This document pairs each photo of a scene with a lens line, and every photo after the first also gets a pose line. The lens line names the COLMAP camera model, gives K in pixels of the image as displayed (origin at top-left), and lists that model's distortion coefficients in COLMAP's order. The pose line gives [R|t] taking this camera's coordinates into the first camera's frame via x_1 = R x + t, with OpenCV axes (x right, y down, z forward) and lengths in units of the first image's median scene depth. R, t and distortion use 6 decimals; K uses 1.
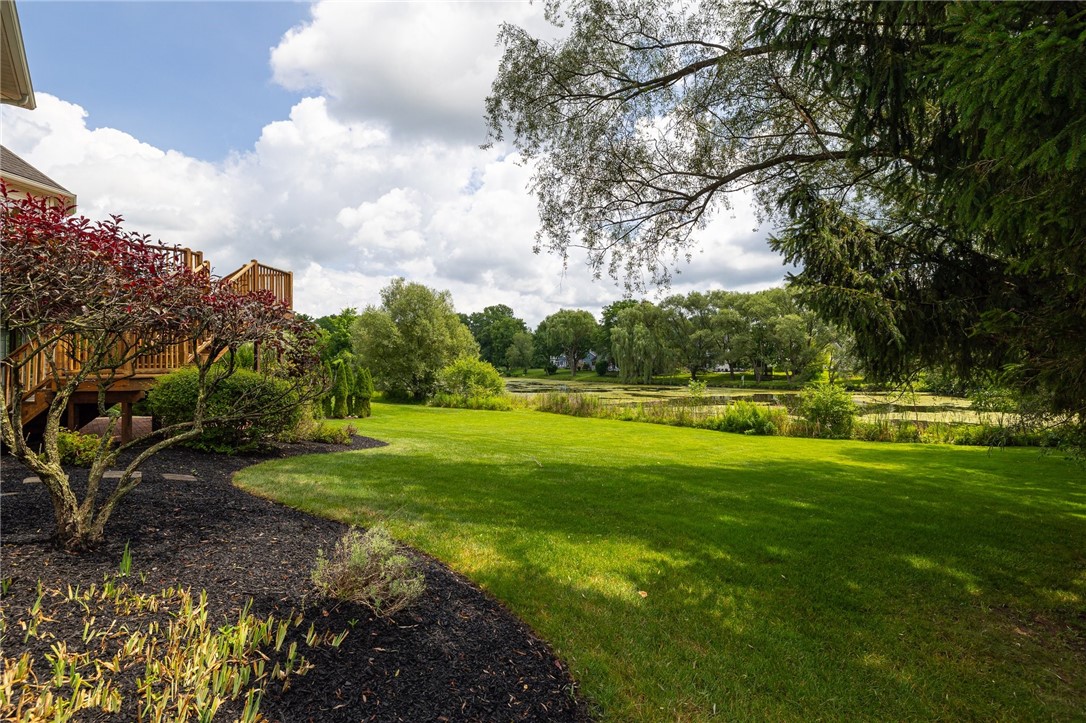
lens RADIAL K [[486.3, 0, 559.1], [0, 486.3, 357.9], [0, 0, 1]] dist [-0.000178, -0.000013]
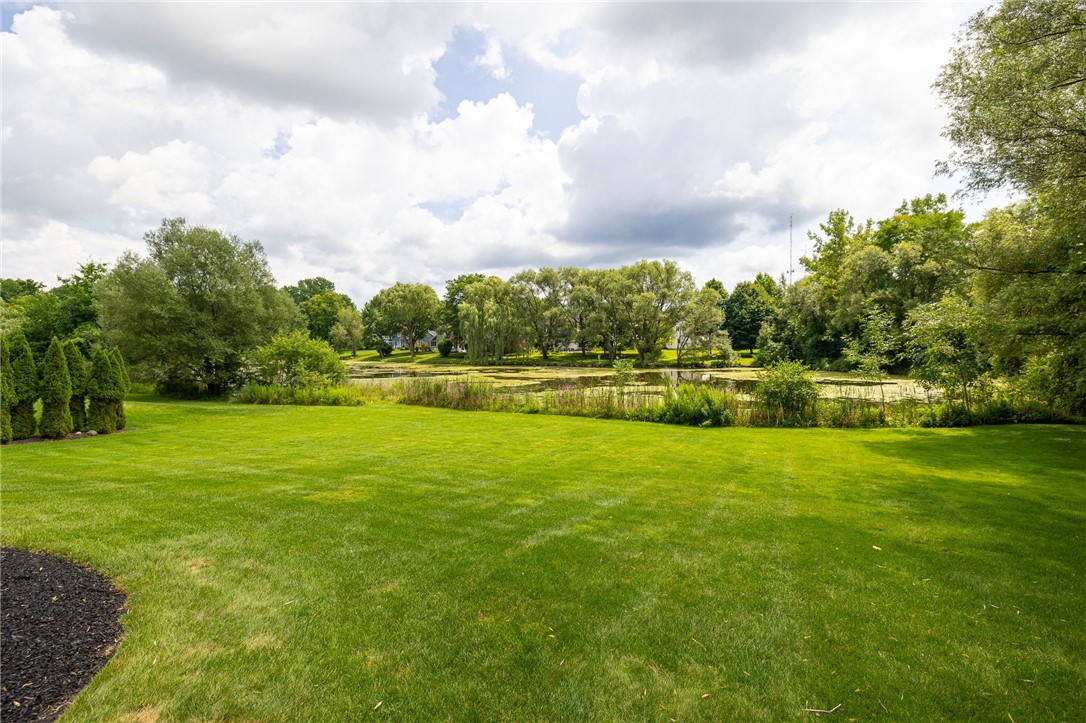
lens RADIAL K [[489.2, 0, 545.0], [0, 489.2, 356.4], [0, 0, 1]] dist [0.001212, 0.000123]
pose [[0.950224, -0.014187, 0.311244, -0.037305], [0.003040, 0.999337, 0.036273, 0.005108], [-0.311552, -0.033521, 0.949638, 0.121267]]
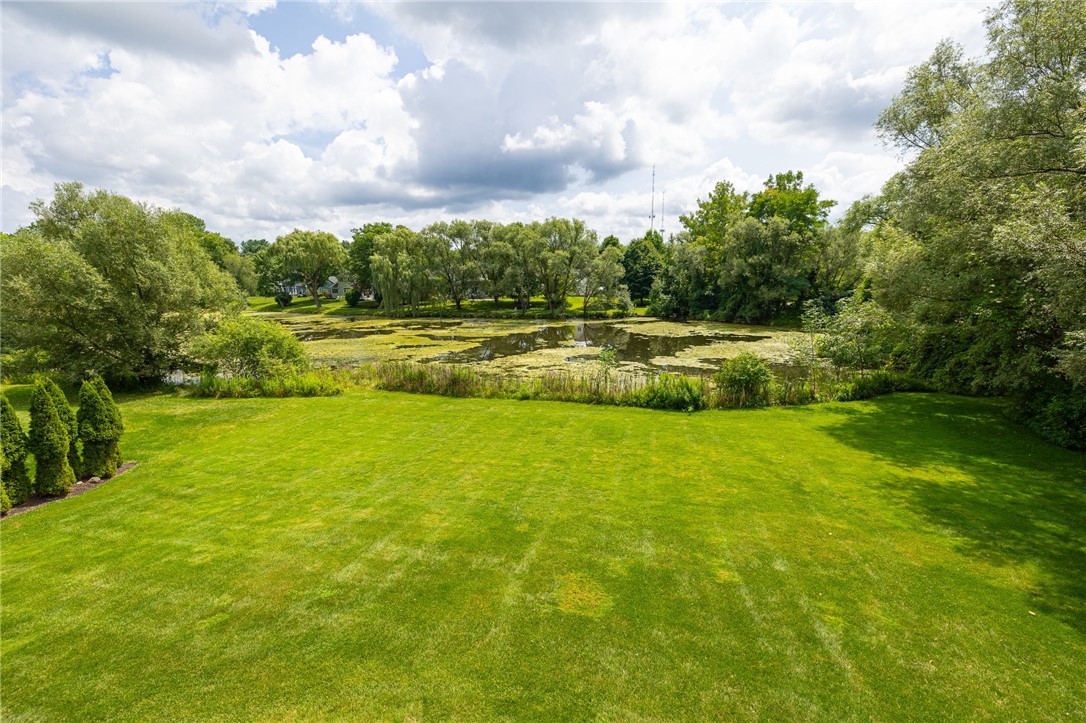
lens RADIAL K [[453.7, 0, 540.6], [0, 453.7, 351.1], [0, 0, 1]] dist [0.007983, 0.000183]
pose [[0.853002, -0.088236, 0.514394, -0.107091], [0.002617, 0.986316, 0.164847, -0.037732], [-0.521901, -0.139269, 0.841560, 0.156882]]
